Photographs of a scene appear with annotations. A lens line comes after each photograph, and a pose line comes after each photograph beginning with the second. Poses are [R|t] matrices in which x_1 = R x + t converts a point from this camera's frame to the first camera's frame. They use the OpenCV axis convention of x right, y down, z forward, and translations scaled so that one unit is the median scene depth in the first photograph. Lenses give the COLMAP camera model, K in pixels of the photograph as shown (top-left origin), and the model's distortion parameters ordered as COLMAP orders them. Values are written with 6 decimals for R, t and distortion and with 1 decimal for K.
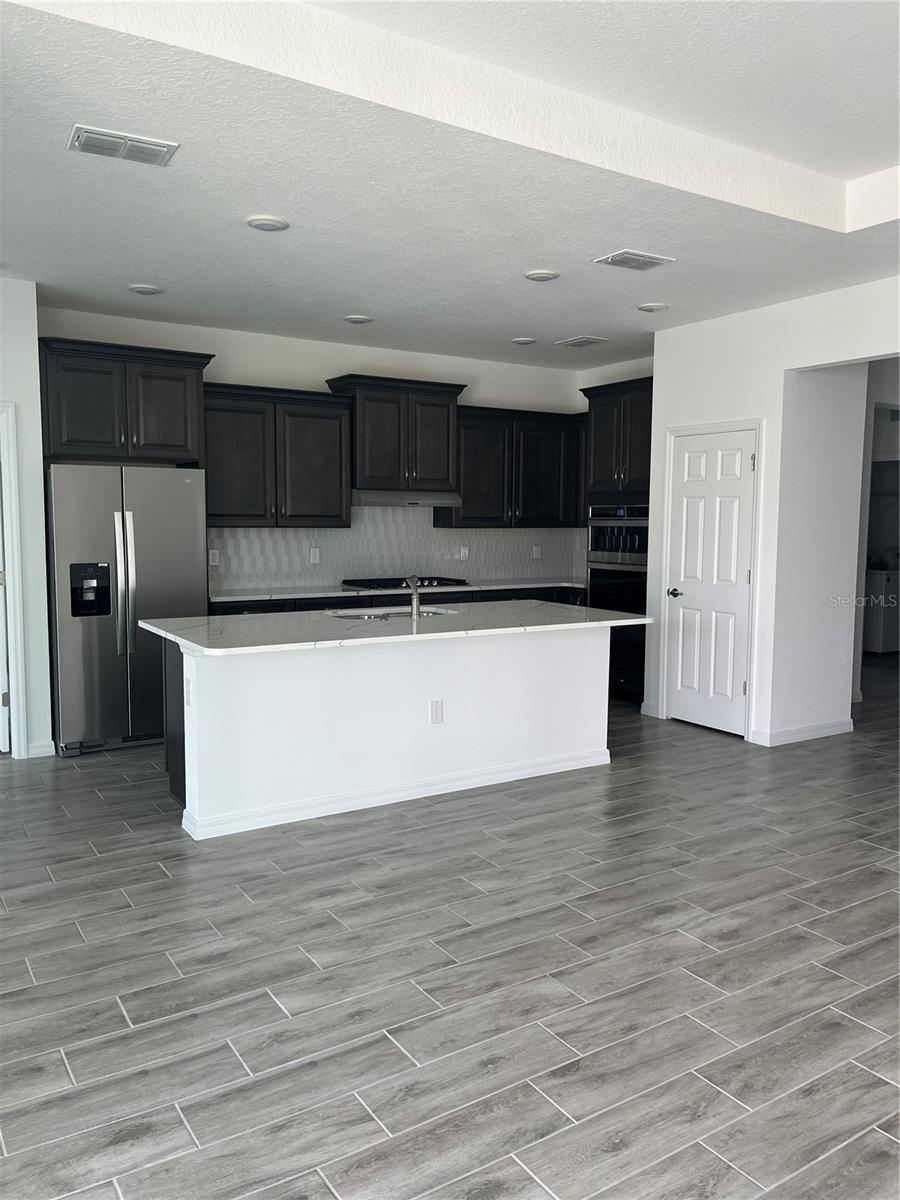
lens RADIAL K [[911.0, 0, 451.7], [0, 911.0, 596.5], [0, 0, 1]] dist [0.064077, -0.105295]
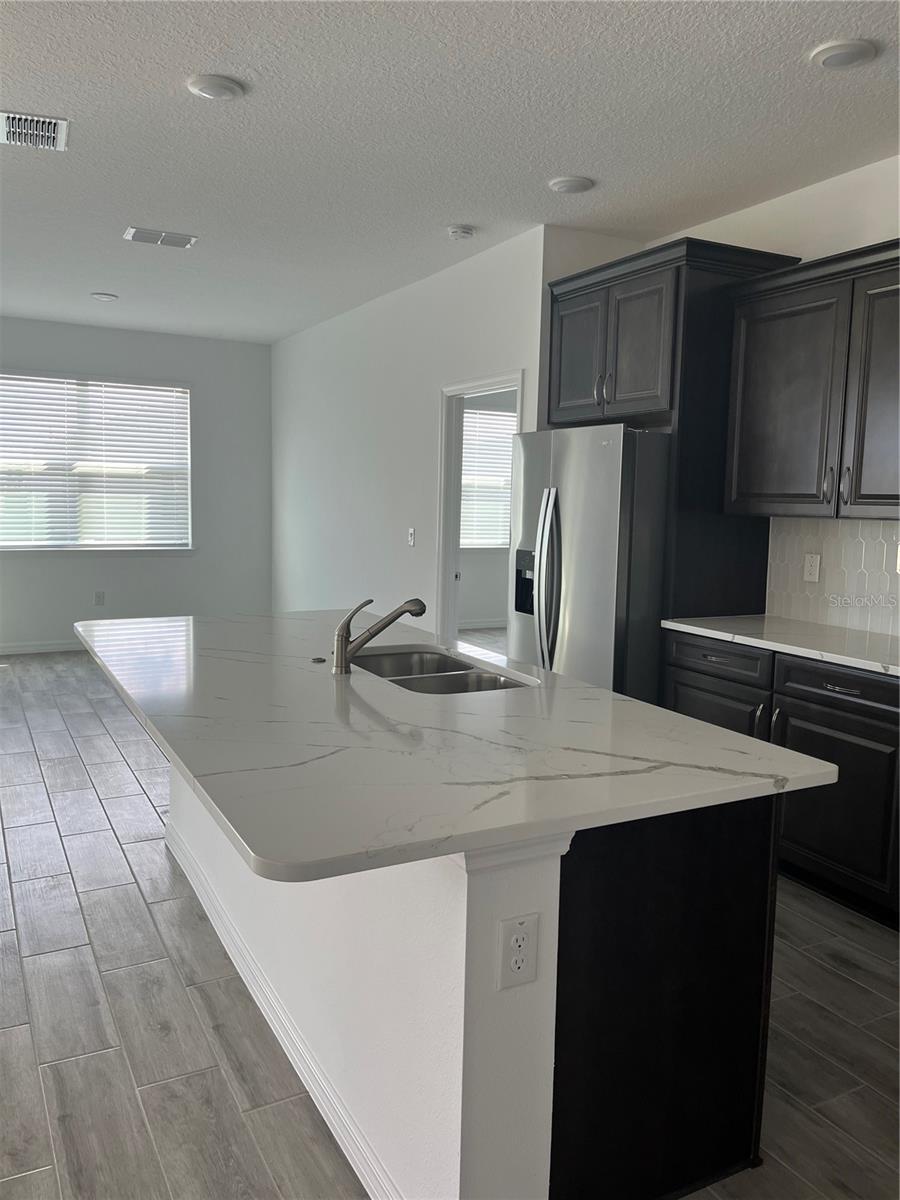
lens RADIAL K [[911.0, 0, 451.7], [0, 911.0, 596.5], [0, 0, 1]] dist [0.064077, -0.105295]
pose [[-0.076602, 0.101862, -0.991845, 0.823760], [-0.111627, 0.987638, 0.110051, -0.147793], [0.990793, 0.119146, -0.064284, 1.884146]]
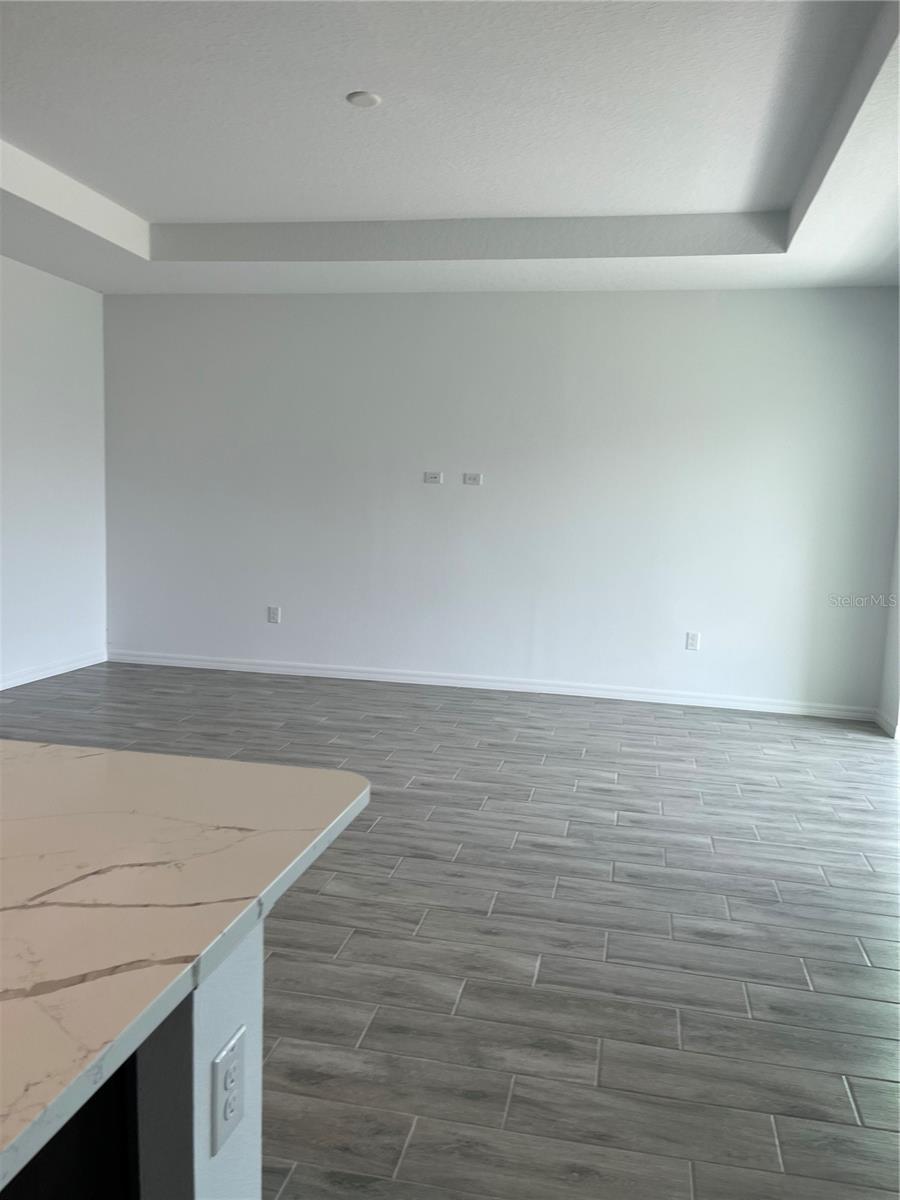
lens RADIAL K [[903.9, 0, 454.0], [0, 903.9, 616.0], [0, 0, 1]] dist [0.065404, -0.094757]
pose [[-0.713774, -0.124061, 0.689301, -0.724402], [0.020576, 0.980047, 0.197696, -0.119093], [-0.700074, 0.155293, -0.696979, 1.625081]]
